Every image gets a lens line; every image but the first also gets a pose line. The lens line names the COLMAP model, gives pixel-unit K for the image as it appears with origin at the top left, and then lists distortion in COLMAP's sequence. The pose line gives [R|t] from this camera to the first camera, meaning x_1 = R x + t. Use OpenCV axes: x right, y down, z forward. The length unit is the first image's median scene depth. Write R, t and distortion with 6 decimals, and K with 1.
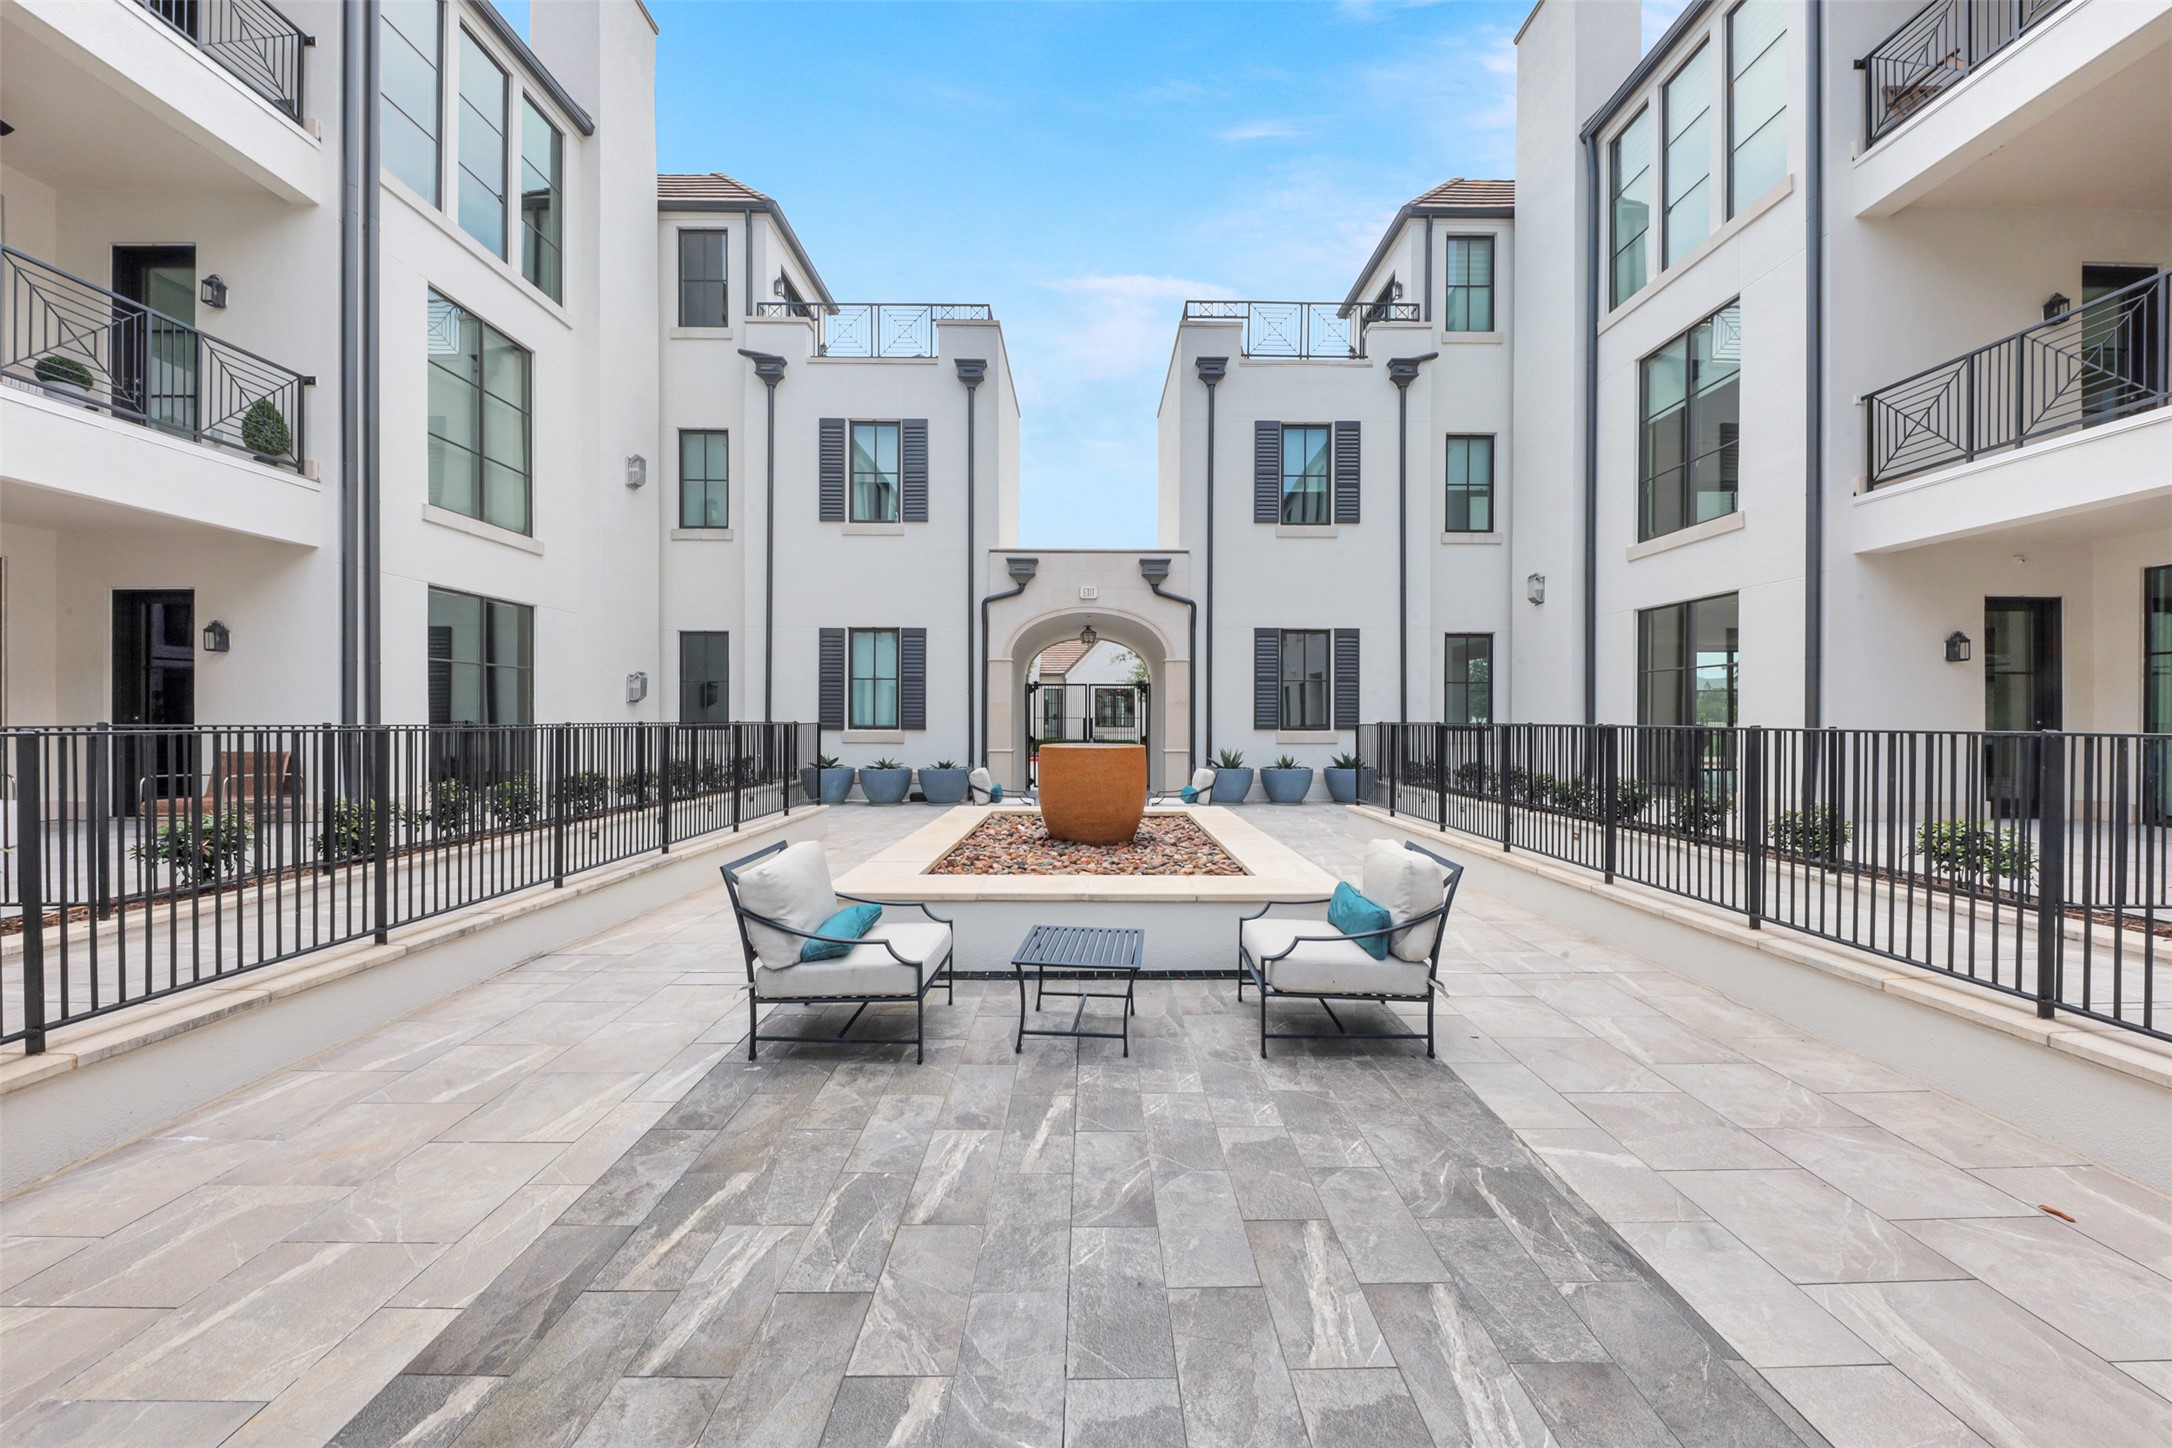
lens RADIAL K [[757.3, 0, 1092.3], [0, 757.3, 730.1], [0, 0, 1]] dist [0.001946, 0.000056]
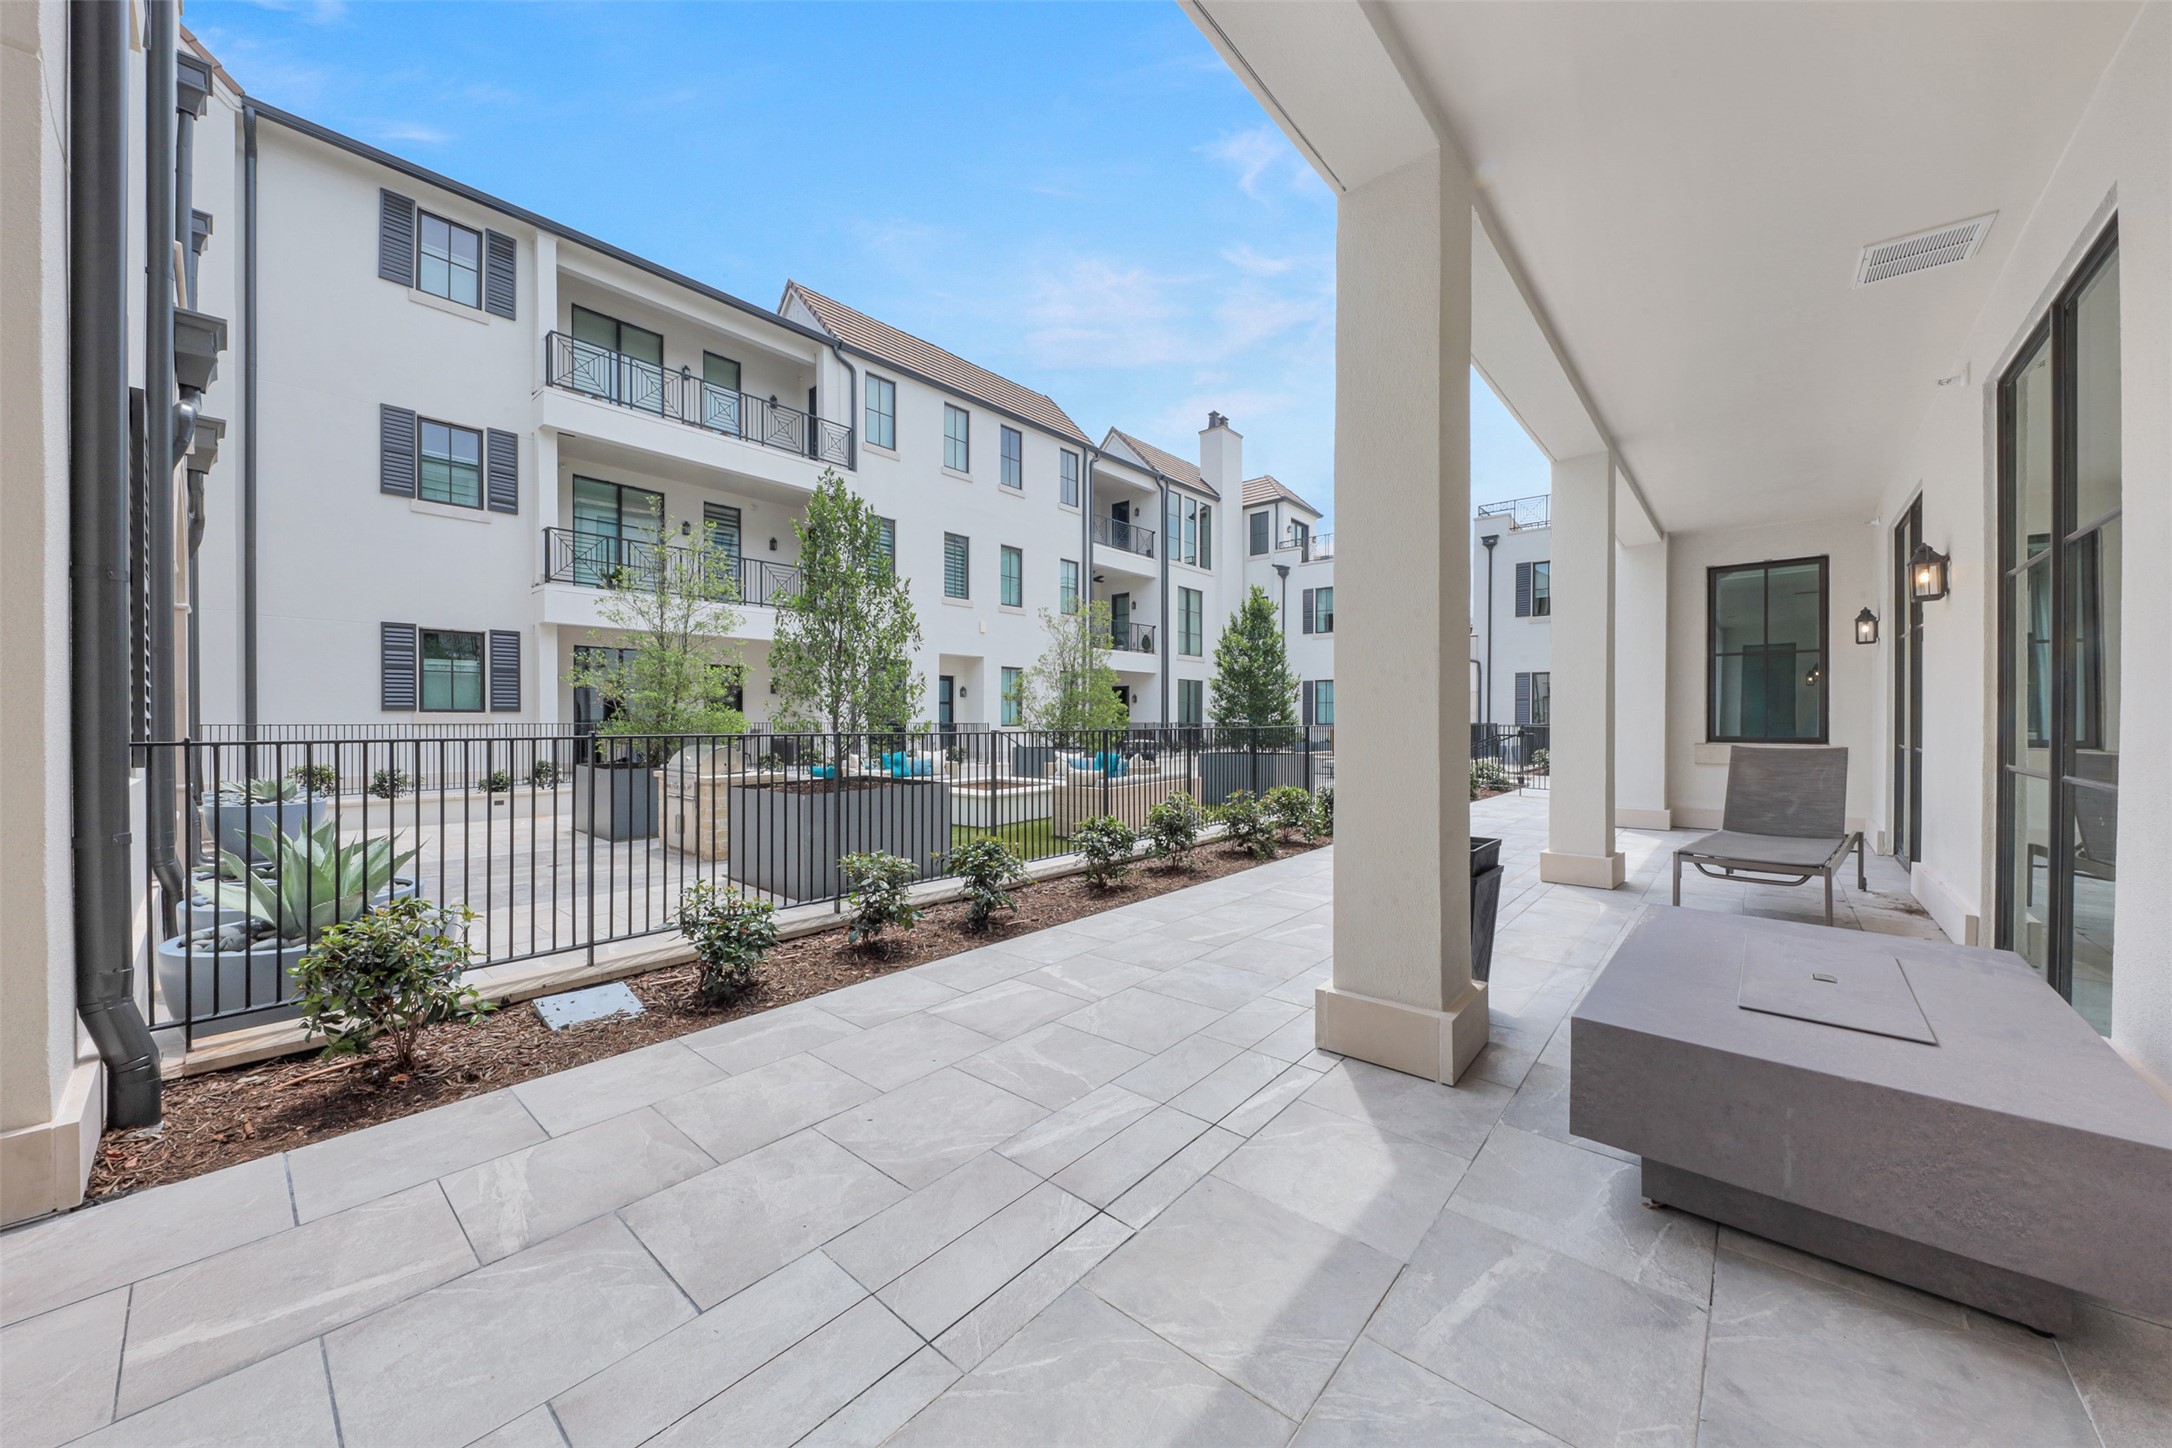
lens RADIAL K [[763.1, 0, 1096.1], [0, 763.1, 722.4], [0, 0, 1]] dist [0.016247, -0.006879]
pose [[0.745955, 0.001393, -0.665995, 0.707614], [-0.009045, 0.999927, -0.008038, 0.014374], [0.665935, 0.012020, 0.745913, -1.128718]]
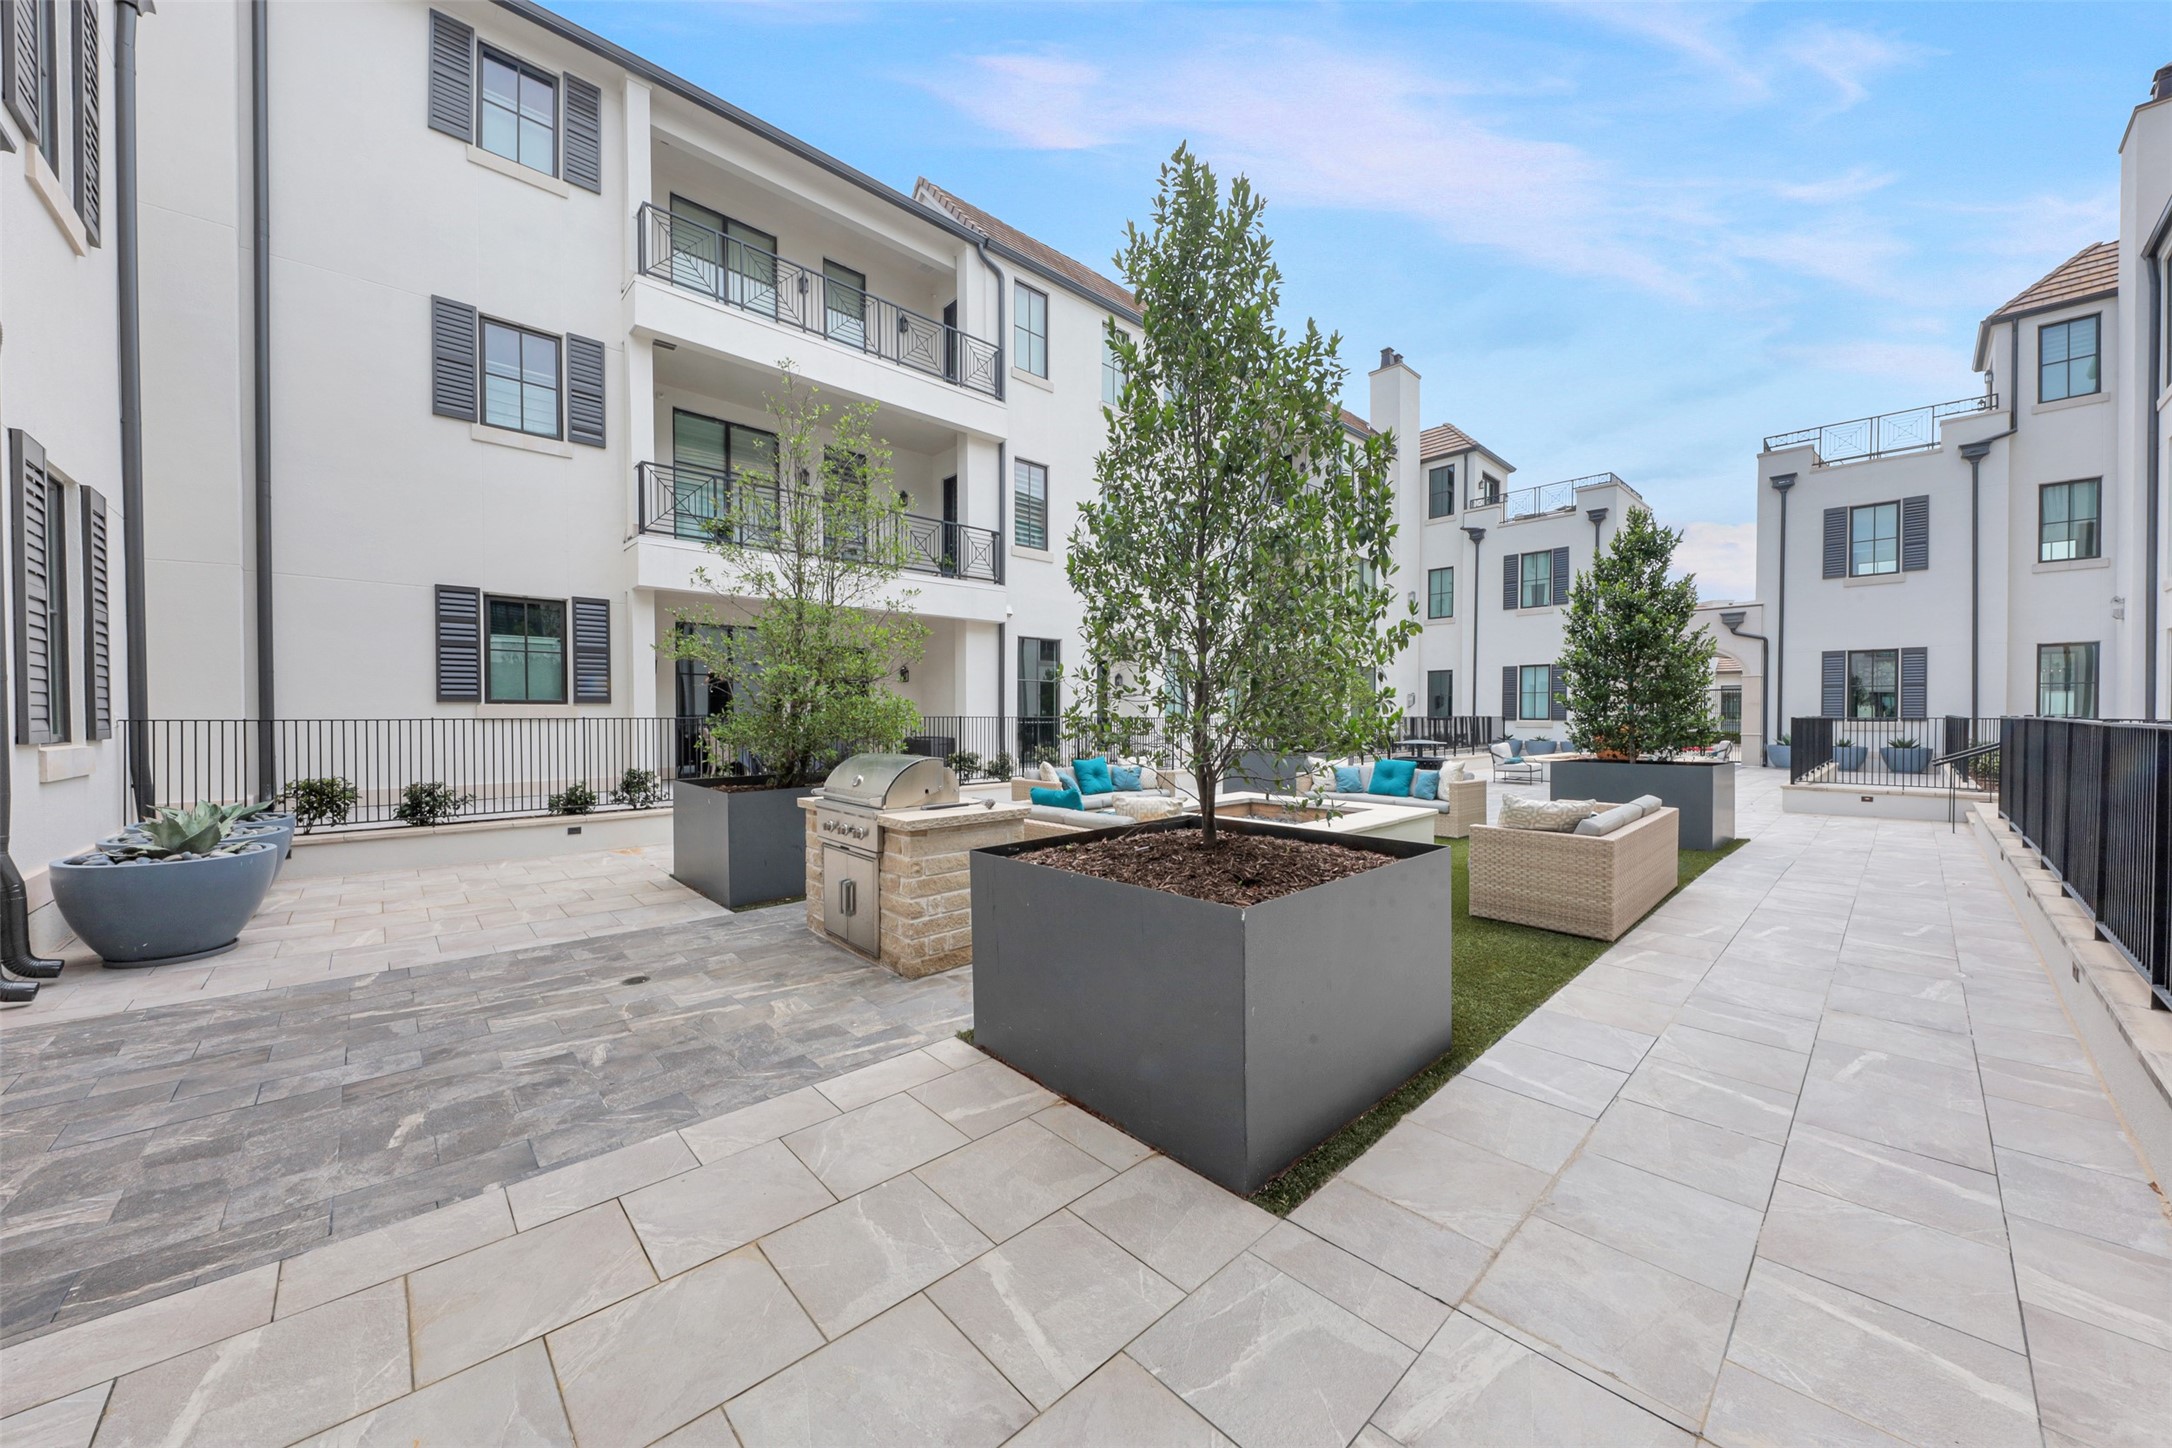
lens RADIAL K [[763.1, 0, 1096.1], [0, 763.1, 722.4], [0, 0, 1]] dist [0.016247, -0.006879]
pose [[0.677530, 0.005342, -0.735475, 0.358613], [-0.008367, 0.999965, -0.000445, 0.014875], [0.735447, 0.006456, 0.677551, -1.039076]]
